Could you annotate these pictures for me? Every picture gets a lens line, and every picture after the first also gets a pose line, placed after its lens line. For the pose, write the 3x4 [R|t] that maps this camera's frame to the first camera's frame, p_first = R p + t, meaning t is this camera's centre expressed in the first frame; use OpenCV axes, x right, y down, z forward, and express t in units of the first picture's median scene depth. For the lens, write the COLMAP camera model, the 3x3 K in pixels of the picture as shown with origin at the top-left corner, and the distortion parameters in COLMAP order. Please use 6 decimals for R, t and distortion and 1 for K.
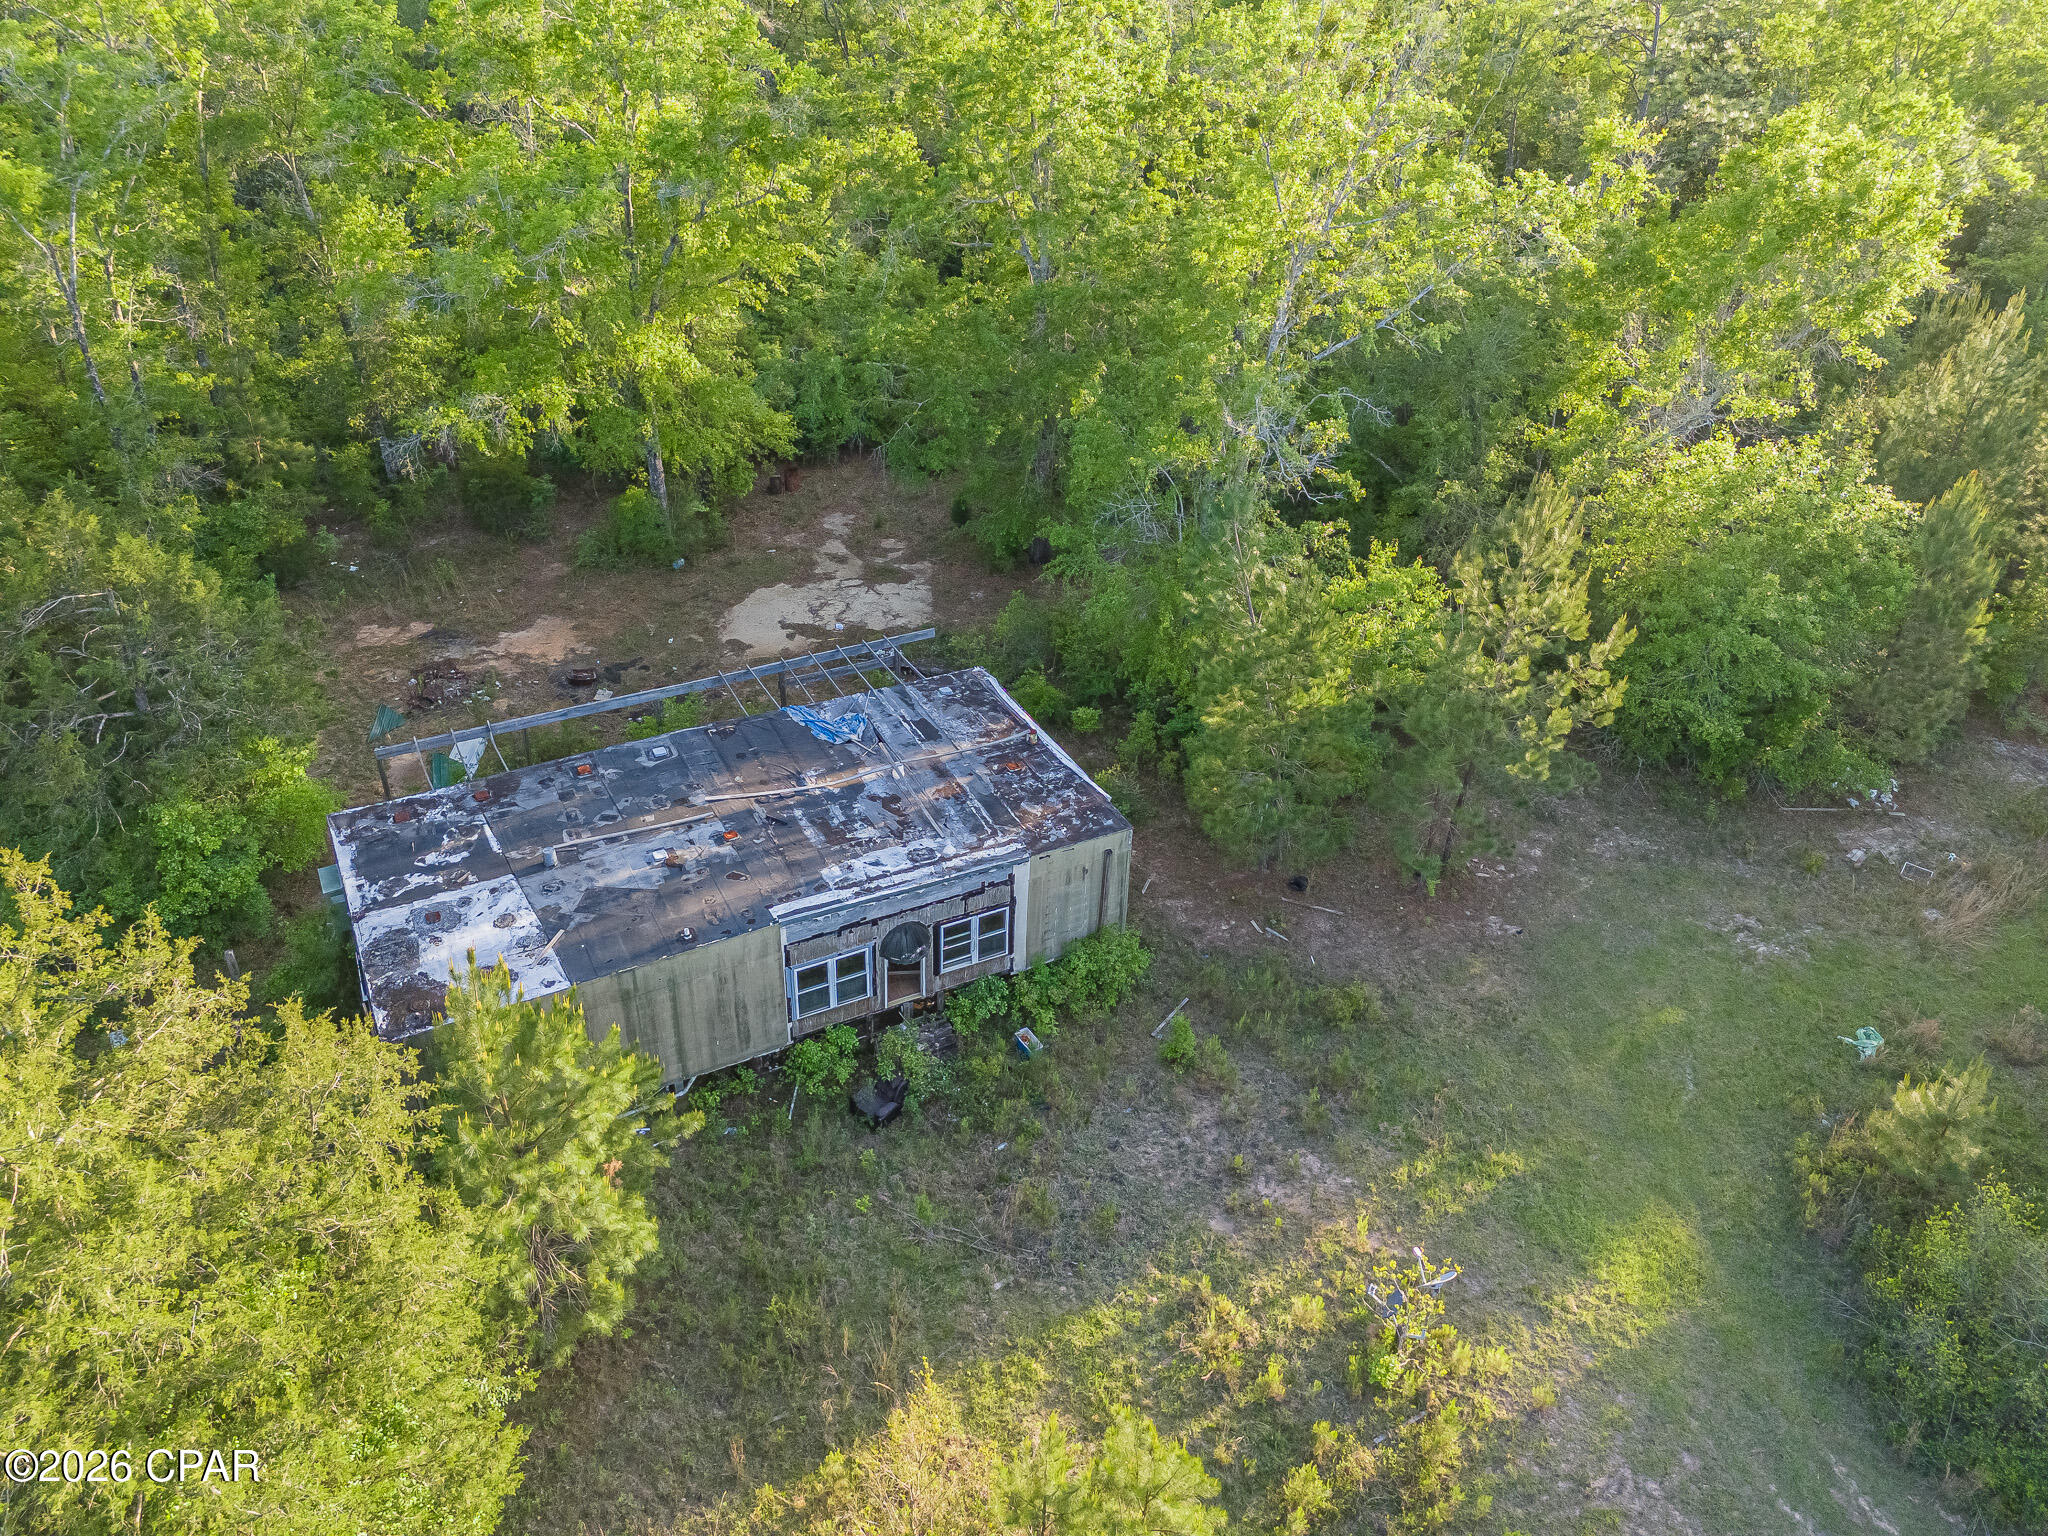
lens RADIAL K [[1494.1, 0, 1024.0], [0, 1494.1, 768.0], [0, 0, 1]] dist [0.062602, -0.001675]
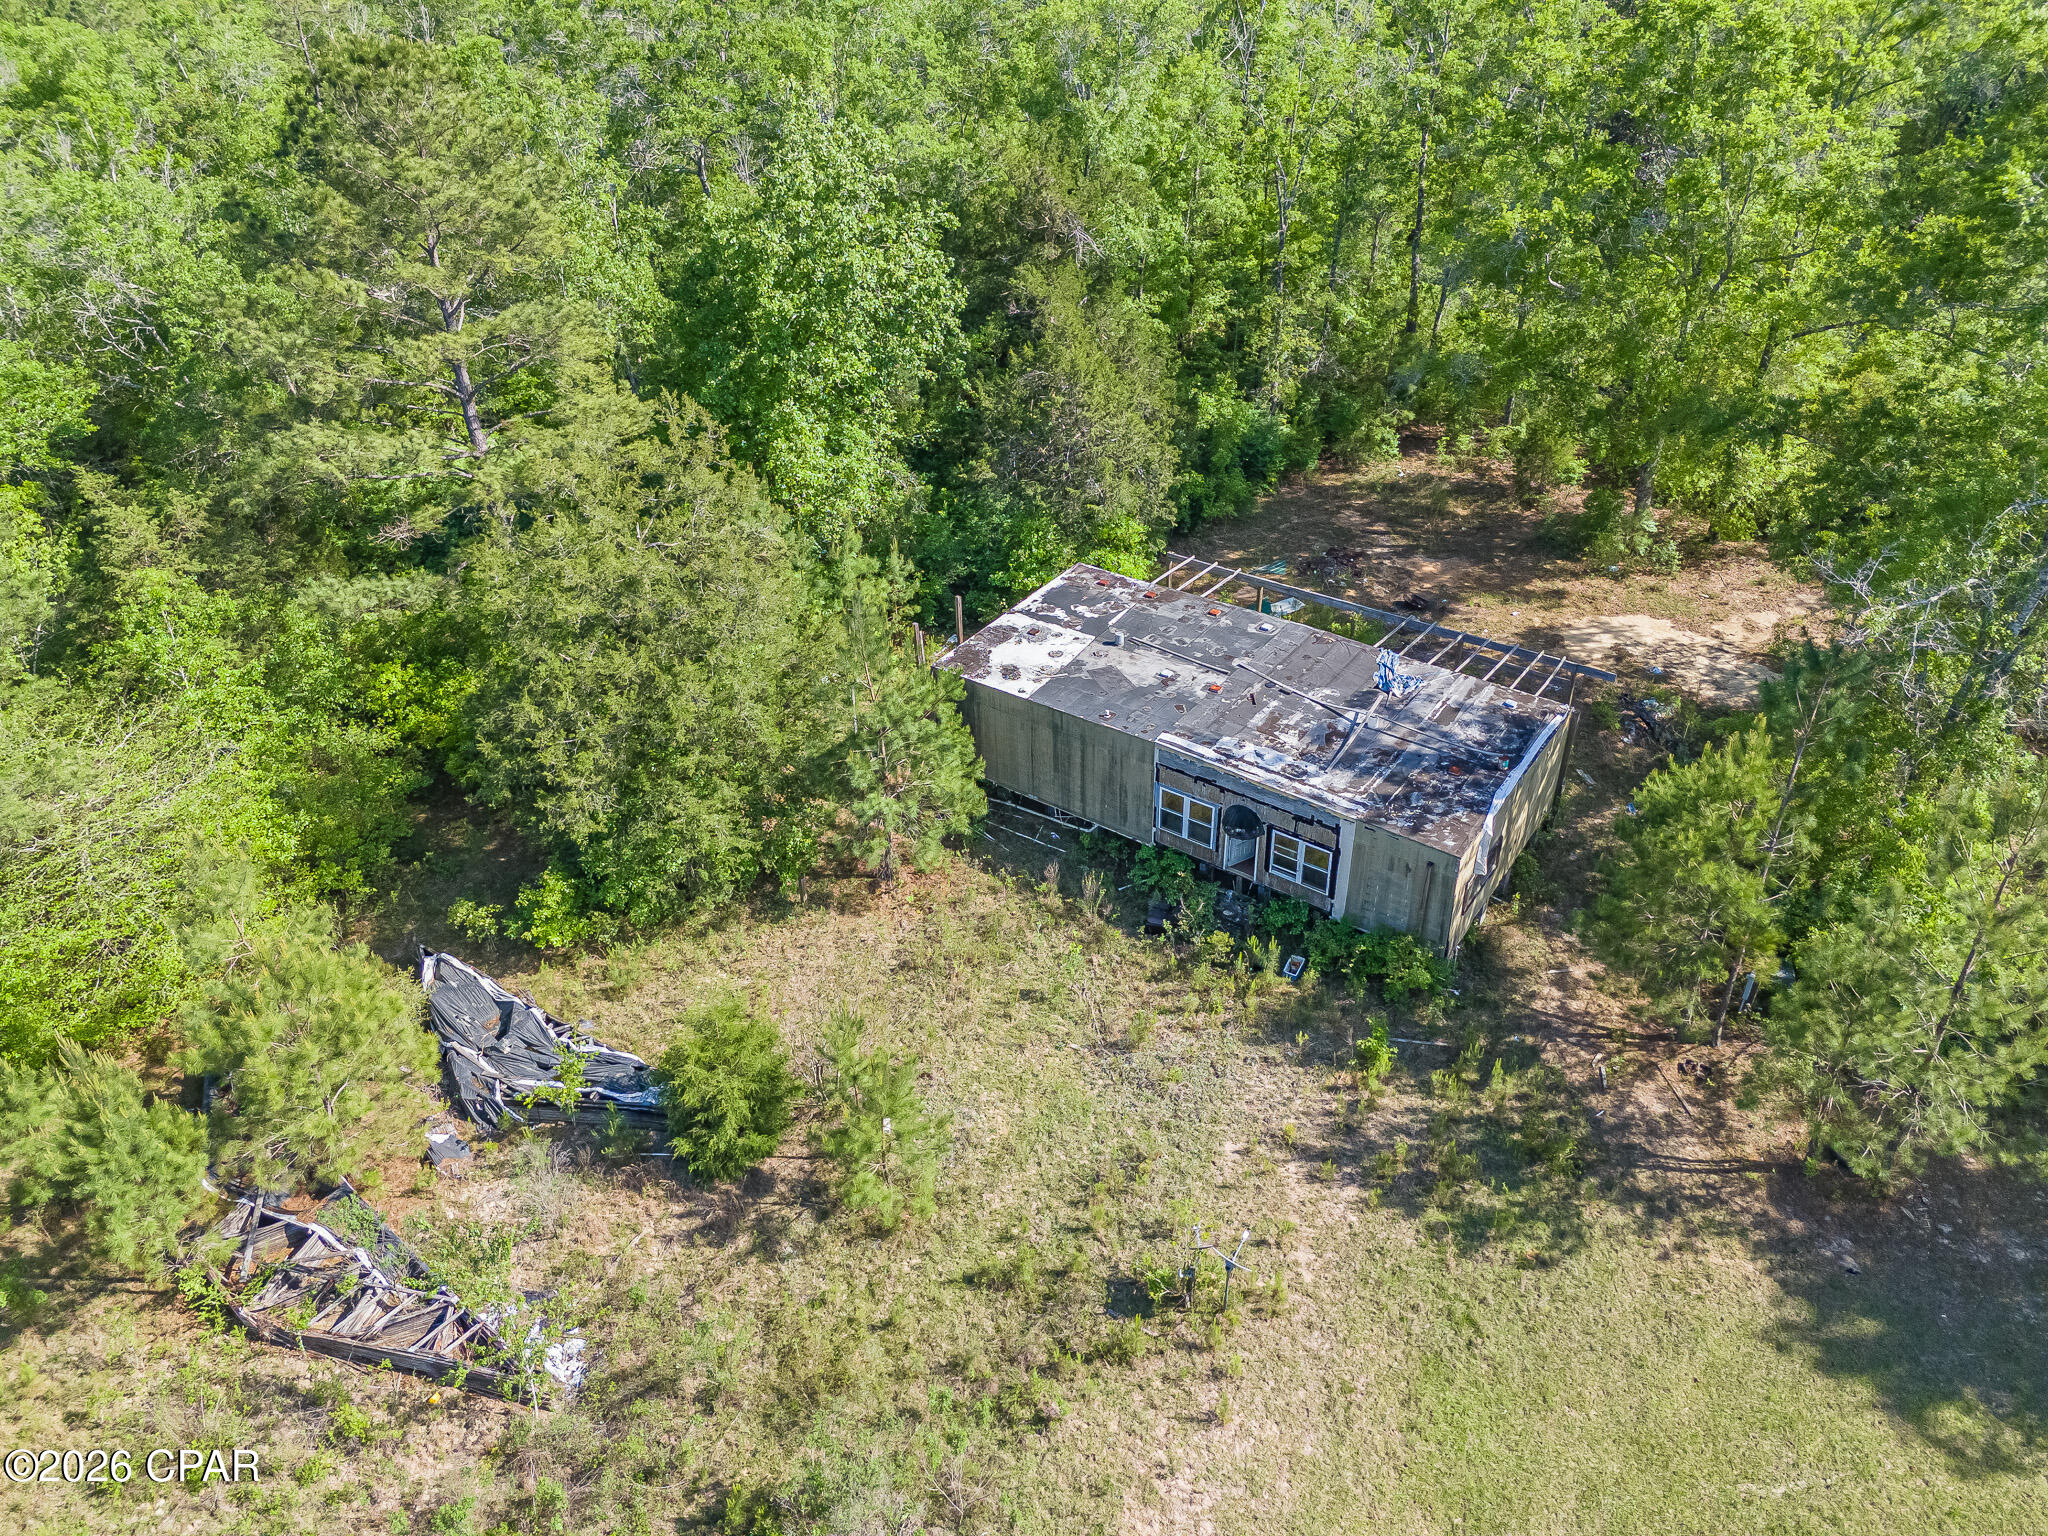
lens RADIAL K [[1441.4, 0, 1024.0], [0, 1441.4, 768.0], [0, 0, 1]] dist [0.059057, -0.002467]
pose [[0.455166, 0.470541, -0.755920, 0.704761], [-0.467642, 0.848776, 0.246758, -0.126737], [0.757717, 0.241184, 0.606379, 0.153072]]
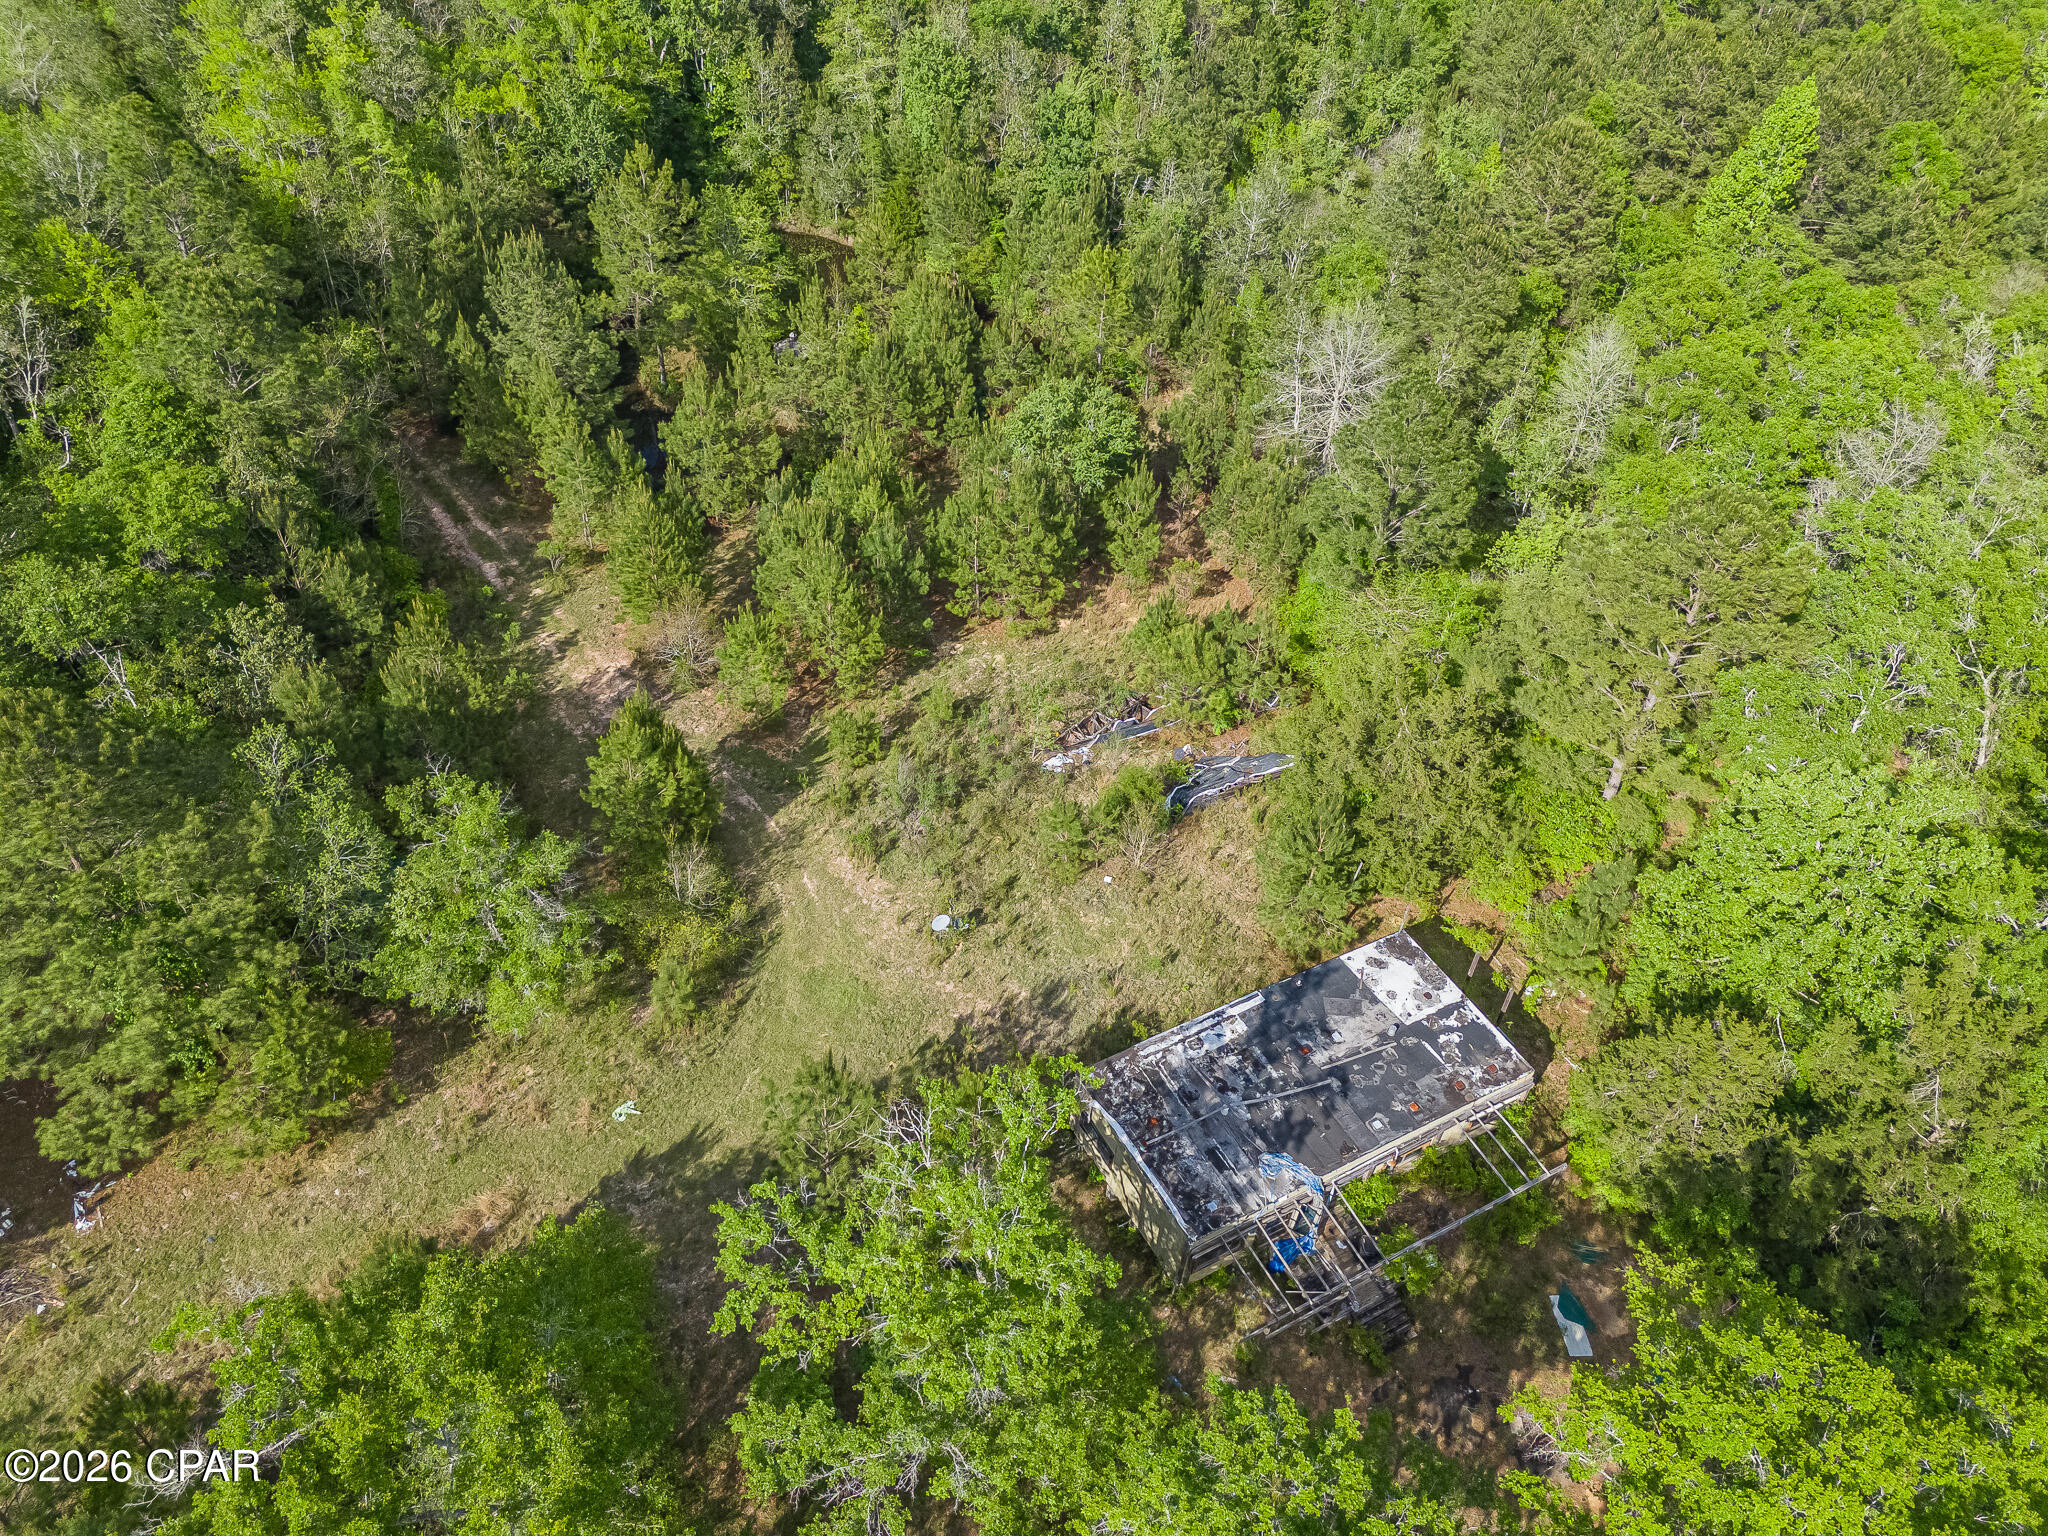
lens RADIAL K [[1554.4, 0, 1024.0], [0, 1554.4, 768.0], [0, 0, 1]] dist [0.073981, 0.004606]
pose [[-0.994642, -0.046675, -0.092245, 0.325541], [-0.099924, 0.205214, 0.973603, -1.823418], [-0.026513, 0.977604, -0.208778, 1.091726]]
